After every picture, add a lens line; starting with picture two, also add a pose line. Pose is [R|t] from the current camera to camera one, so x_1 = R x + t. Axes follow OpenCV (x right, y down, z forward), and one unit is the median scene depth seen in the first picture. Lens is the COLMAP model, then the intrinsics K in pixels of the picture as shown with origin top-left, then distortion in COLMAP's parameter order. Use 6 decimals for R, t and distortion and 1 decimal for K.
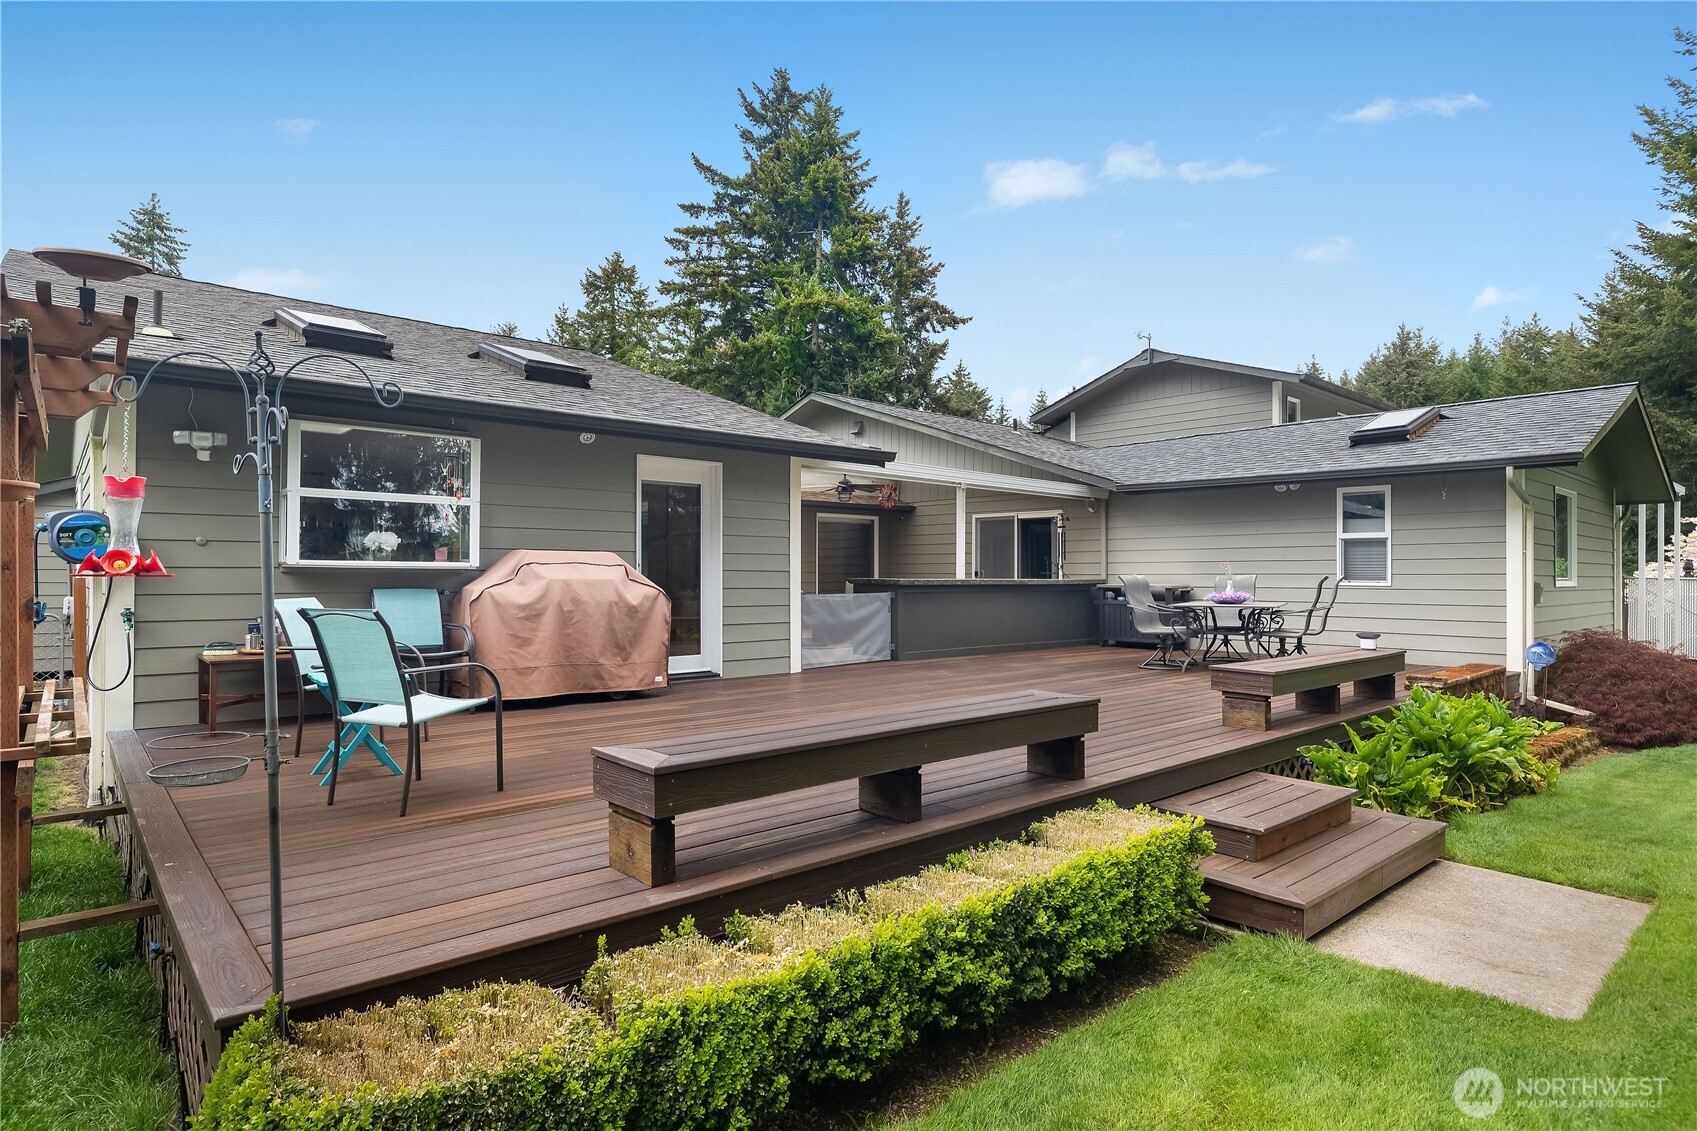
lens RADIAL K [[913.5, 0, 846.9], [0, 913.5, 567.3], [0, 0, 1]] dist [-0.001851, 0.001689]
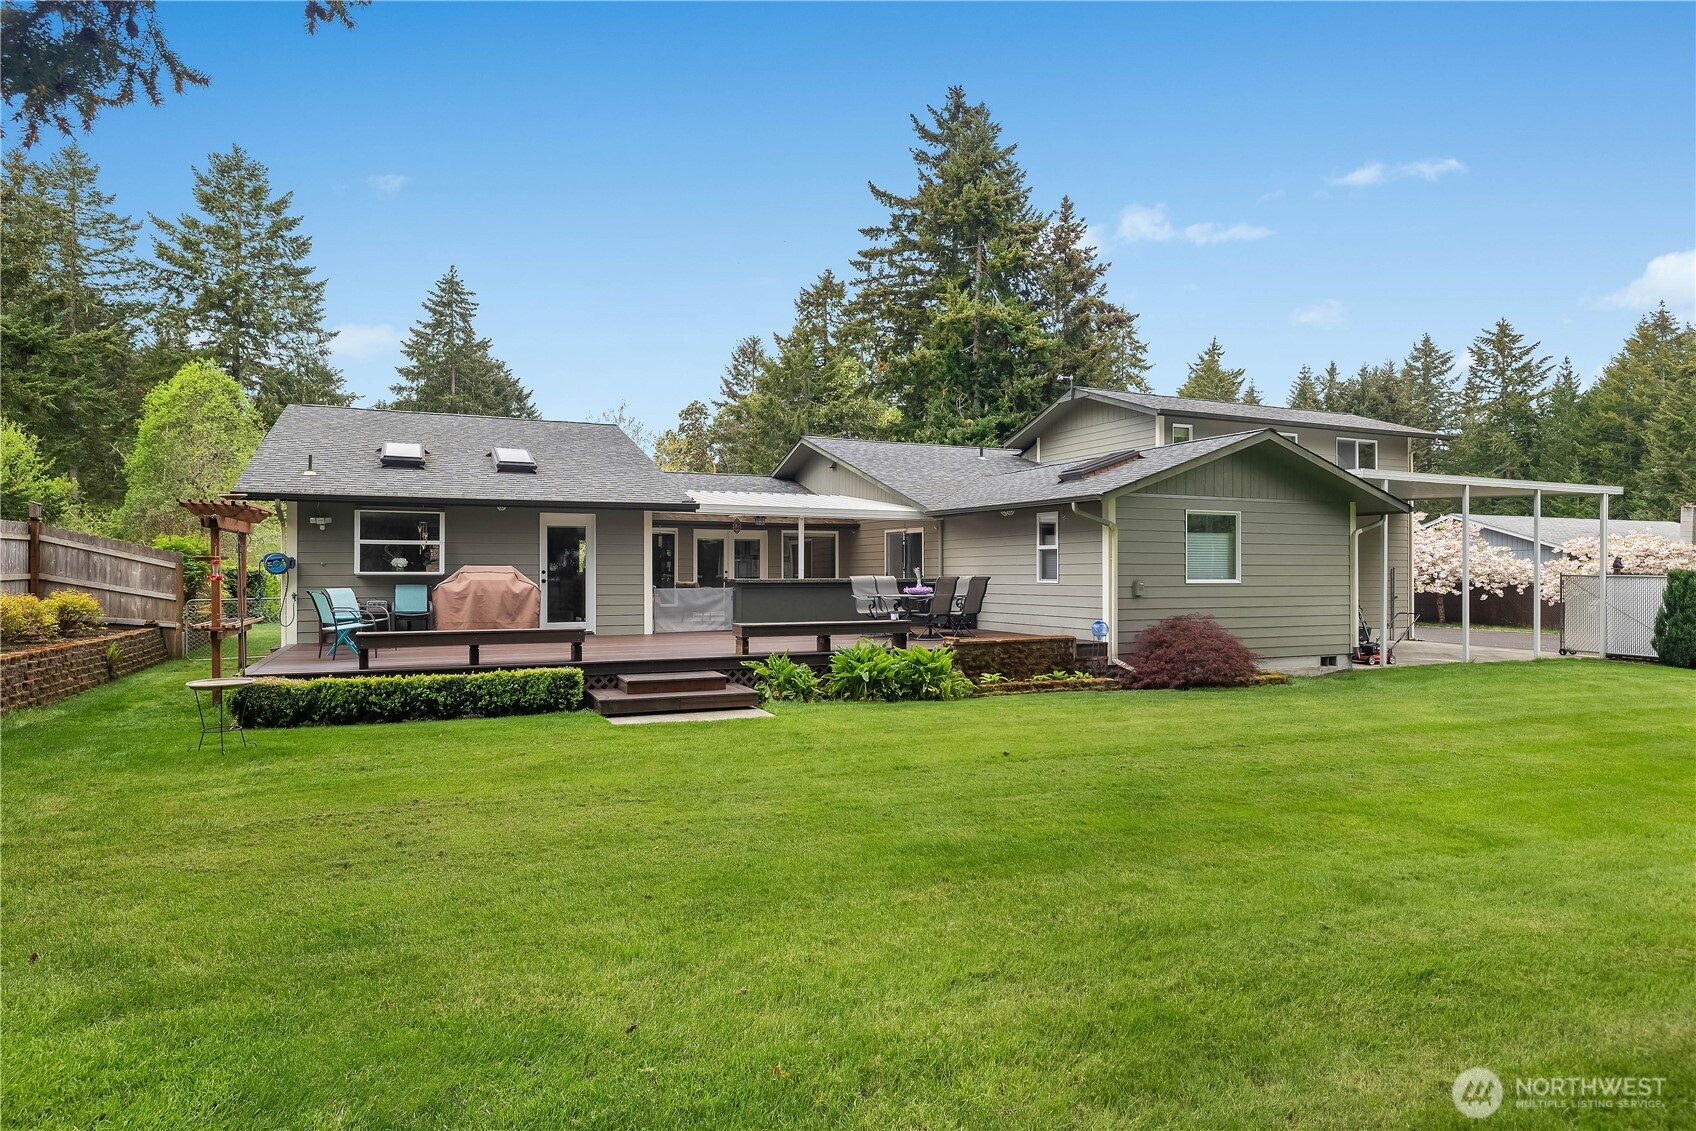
lens RADIAL K [[977.0, 0, 848.6], [0, 977.0, 571.3], [0, 0, 1]] dist [0.004250, 0.001586]
pose [[0.955363, -0.004649, -0.295397, 0.148683], [0.006687, 0.999960, 0.005889, -0.001862], [0.295357, -0.007602, 0.955357, -0.111809]]
